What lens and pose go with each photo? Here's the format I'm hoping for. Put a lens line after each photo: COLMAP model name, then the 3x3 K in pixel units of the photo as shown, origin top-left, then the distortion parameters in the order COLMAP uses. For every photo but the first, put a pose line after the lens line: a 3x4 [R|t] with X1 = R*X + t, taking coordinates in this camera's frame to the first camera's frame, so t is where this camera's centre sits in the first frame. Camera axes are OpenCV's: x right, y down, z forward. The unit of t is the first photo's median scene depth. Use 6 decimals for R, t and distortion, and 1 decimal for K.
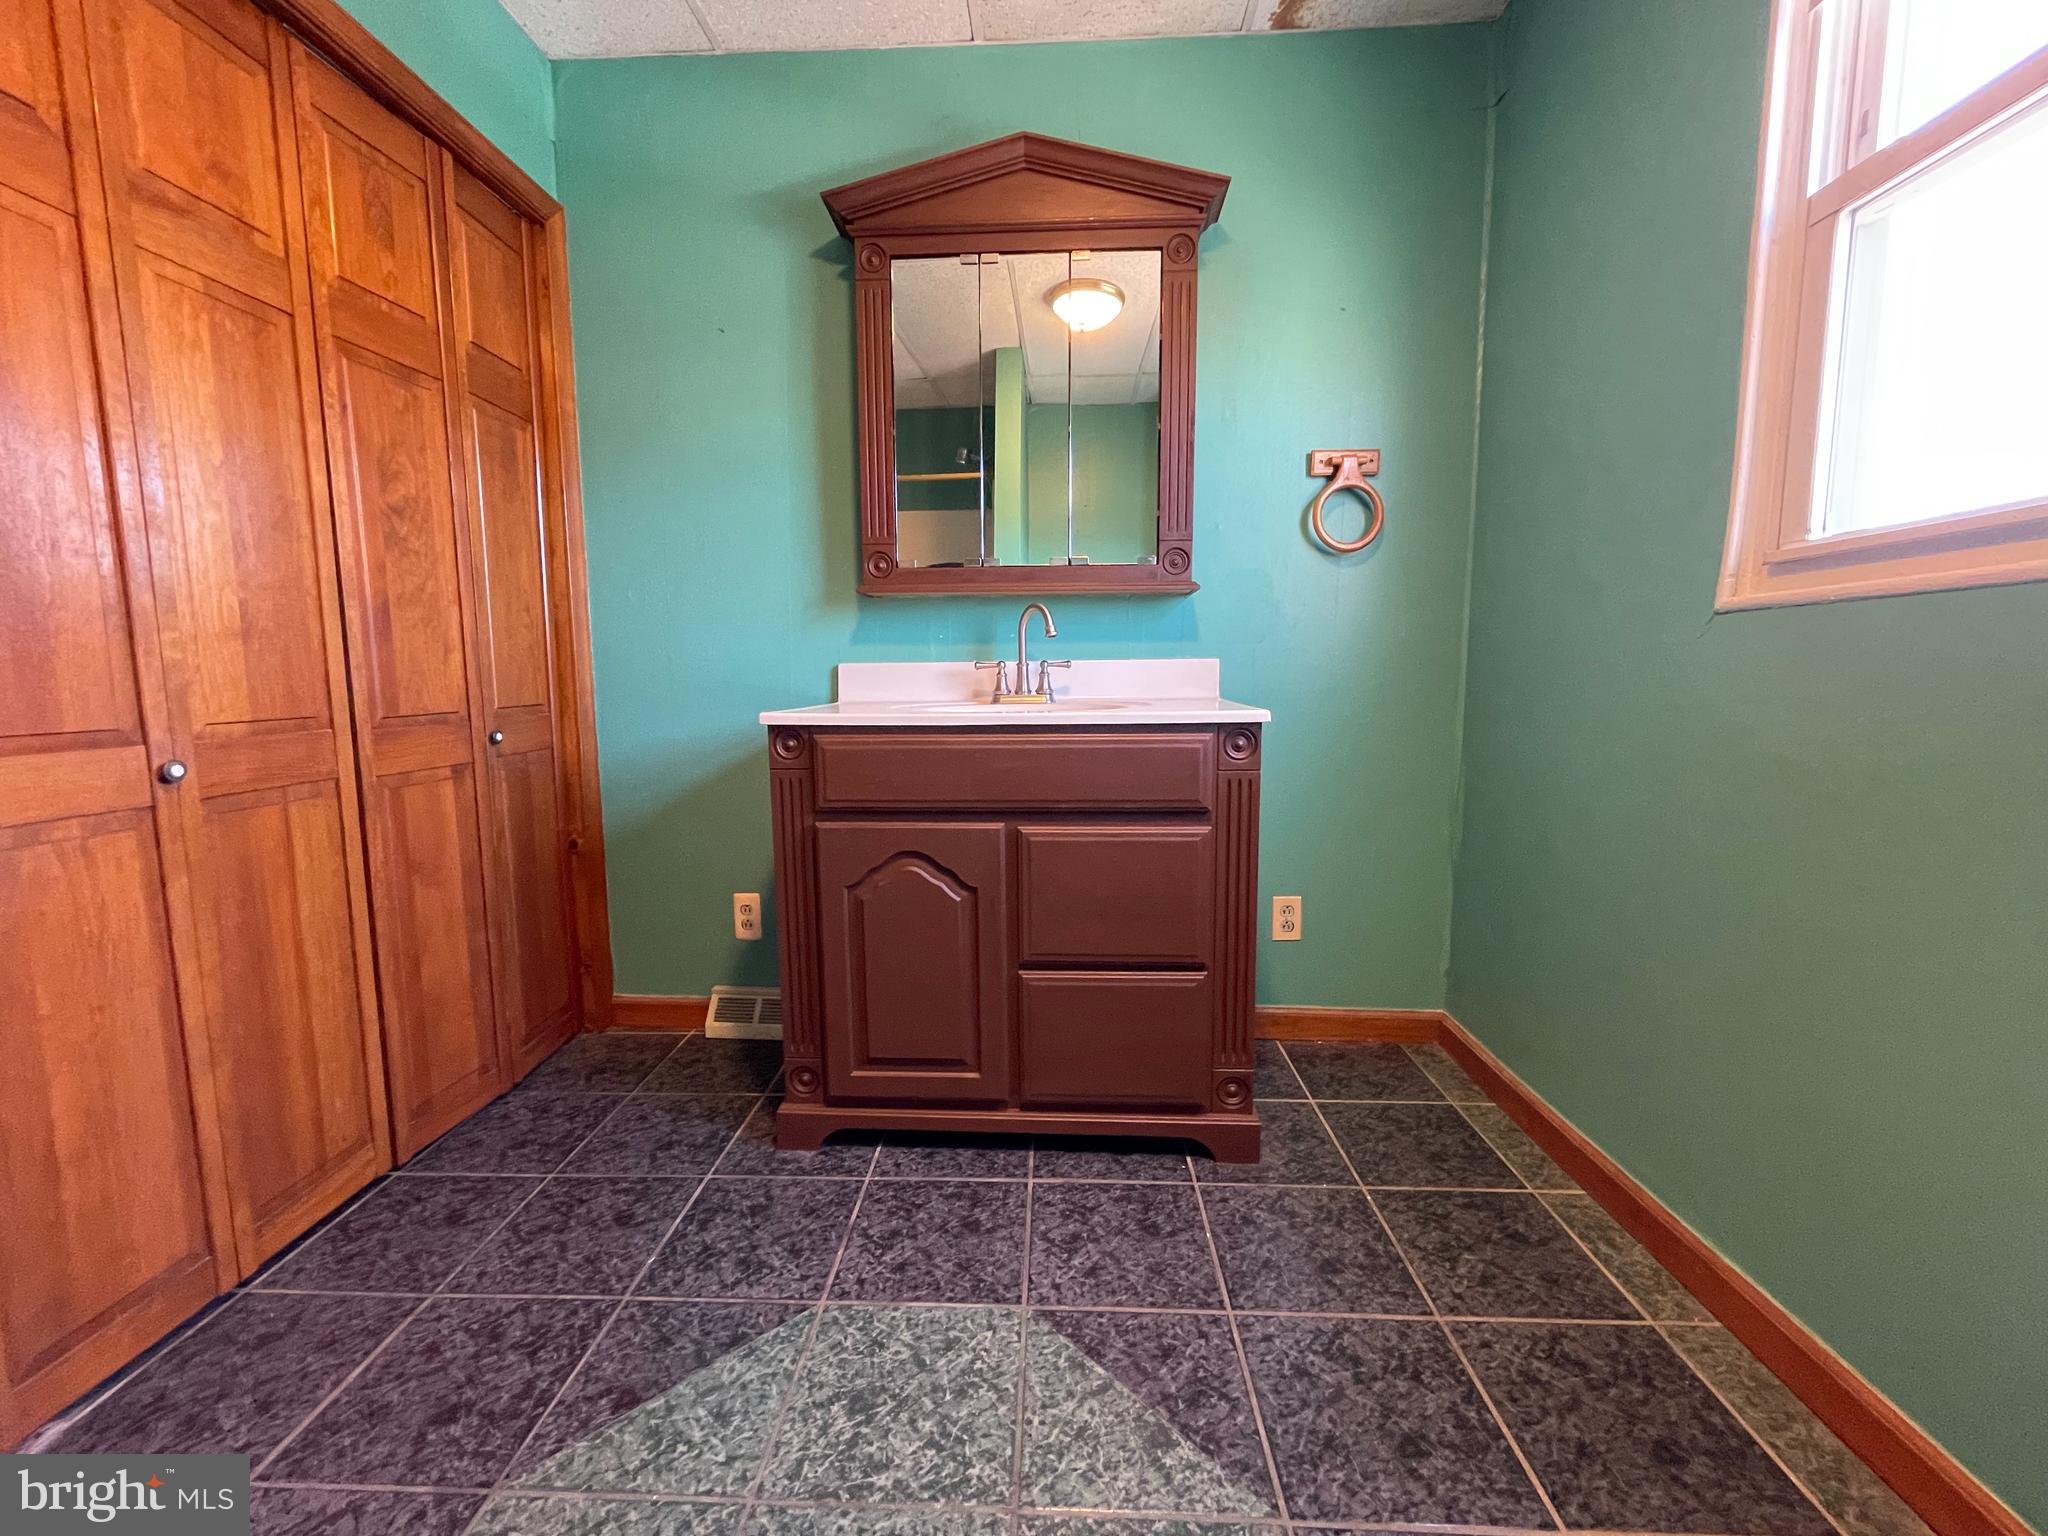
lens RADIAL K [[825.7, 0, 1020.6], [0, 825.7, 769.4], [0, 0, 1]] dist [-0.004728, 0.000093]
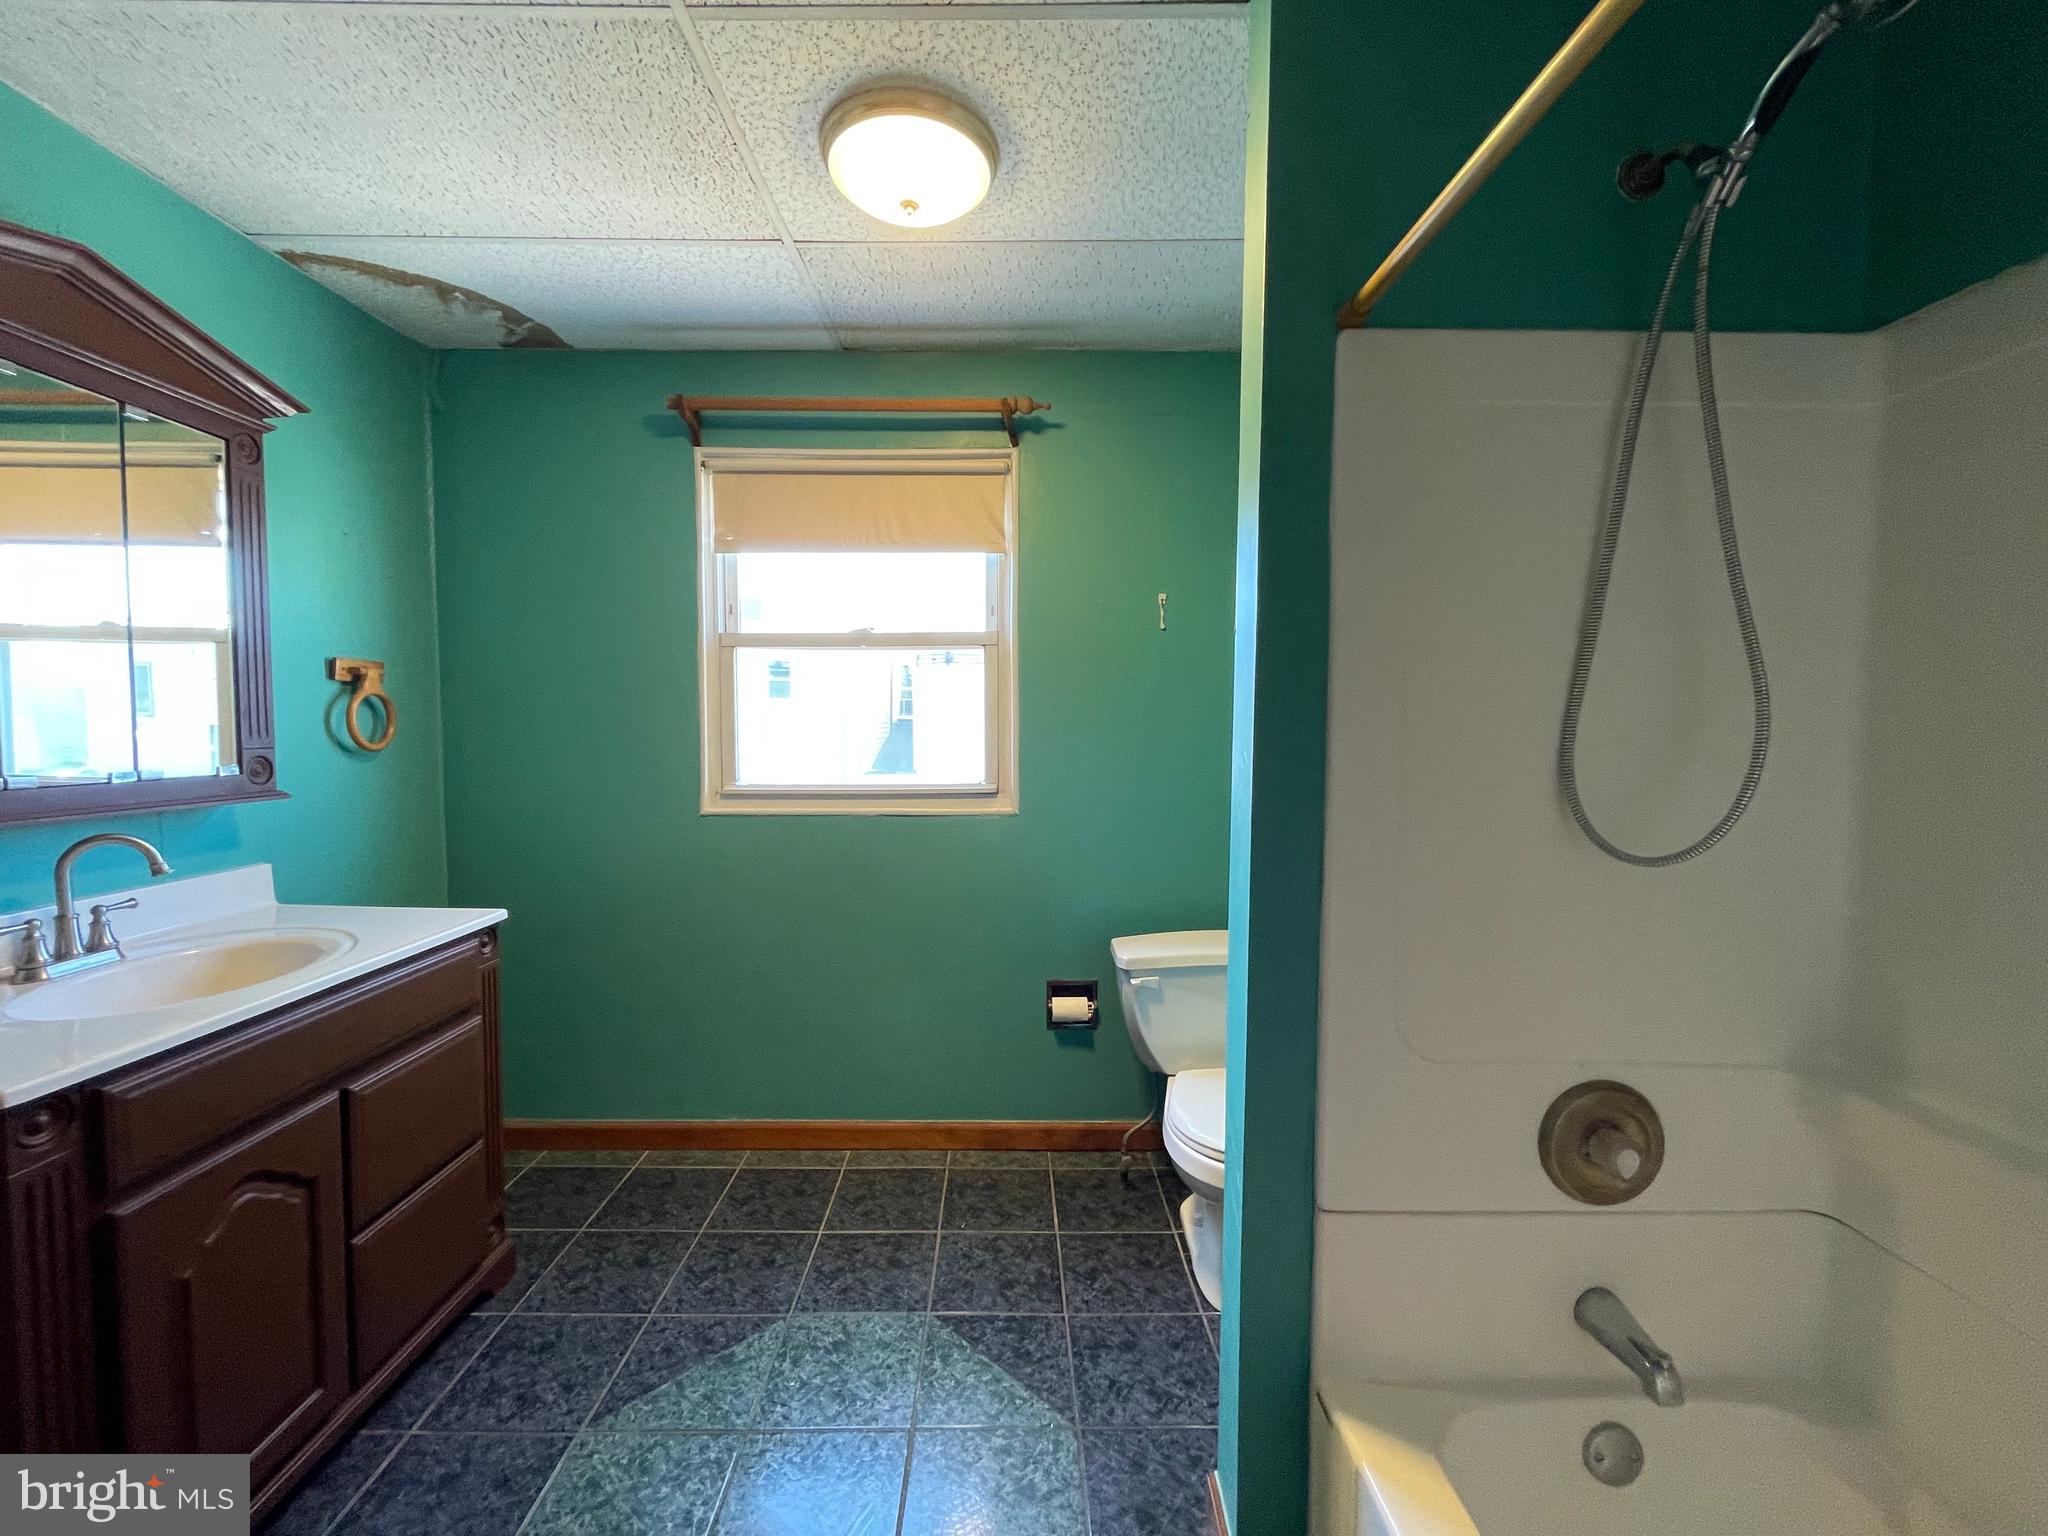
lens RADIAL K [[825.7, 0, 1021.5], [0, 825.7, 769.2], [0, 0, 1]] dist [-0.004728, 0.000093]
pose [[-0.061007, -0.048766, 0.996945, -0.938268], [0.108044, 0.992614, 0.055166, -0.252498], [-0.992272, 0.111080, -0.055288, 0.238131]]
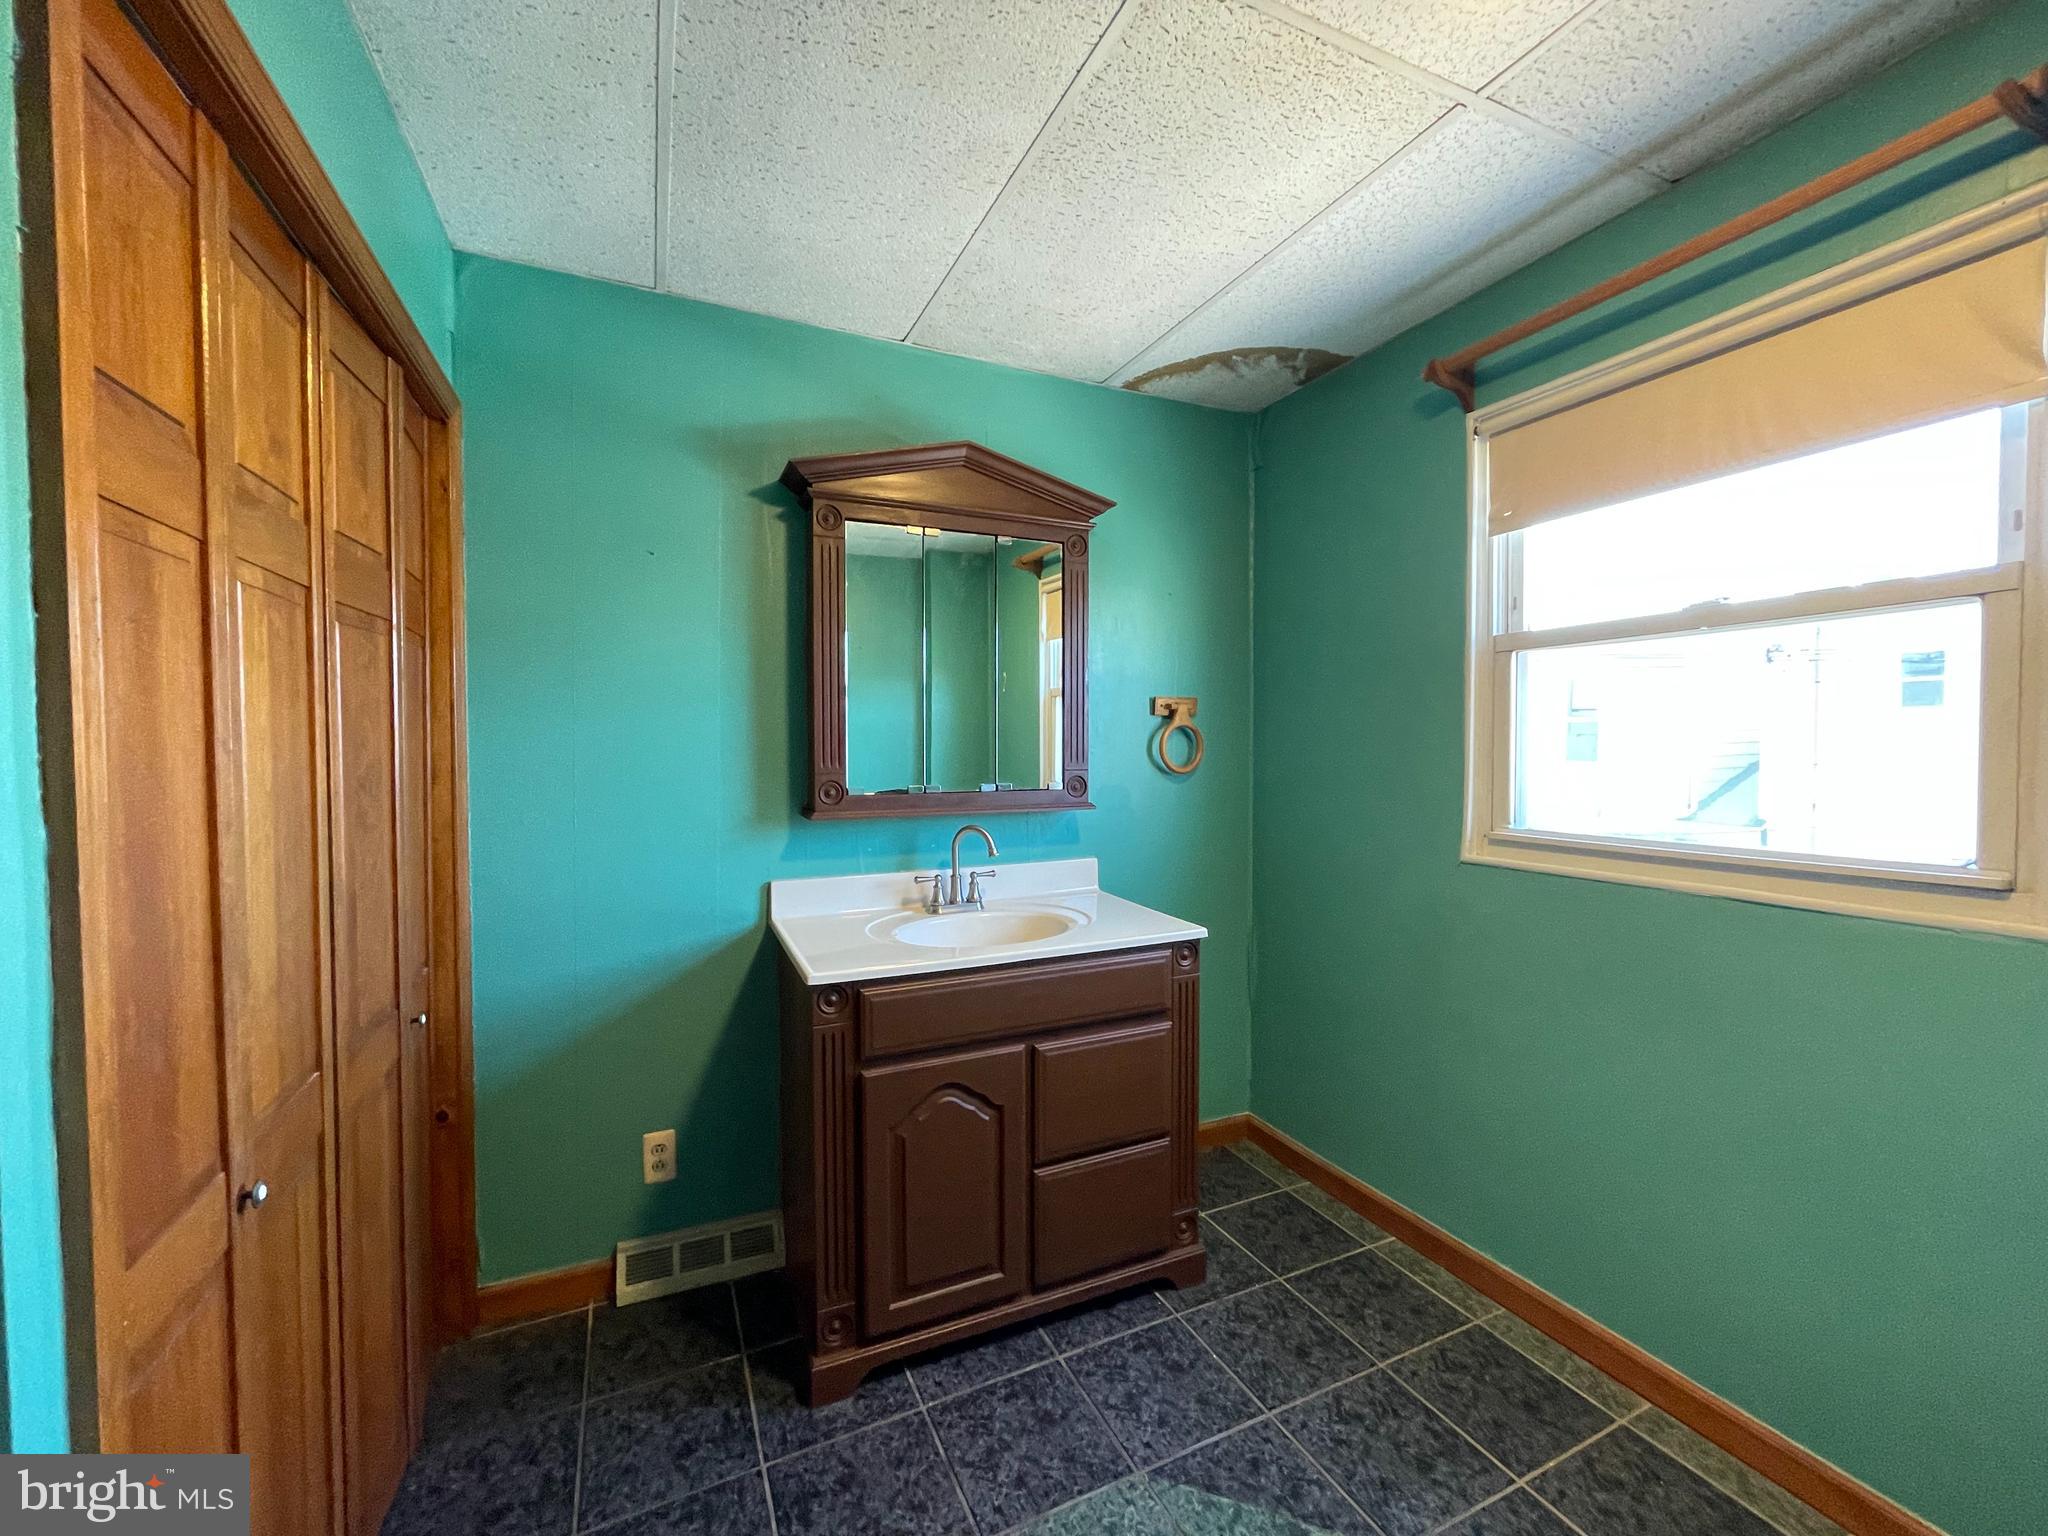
lens RADIAL K [[825.7, 0, 1021.0], [0, 825.7, 767.8], [0, 0, 1]] dist [-0.004728, 0.000093]
pose [[0.886528, -0.010177, 0.462564, -0.540351], [0.049817, 0.996045, -0.073564, -0.230588], [-0.459986, 0.088260, 0.883529, -0.059593]]
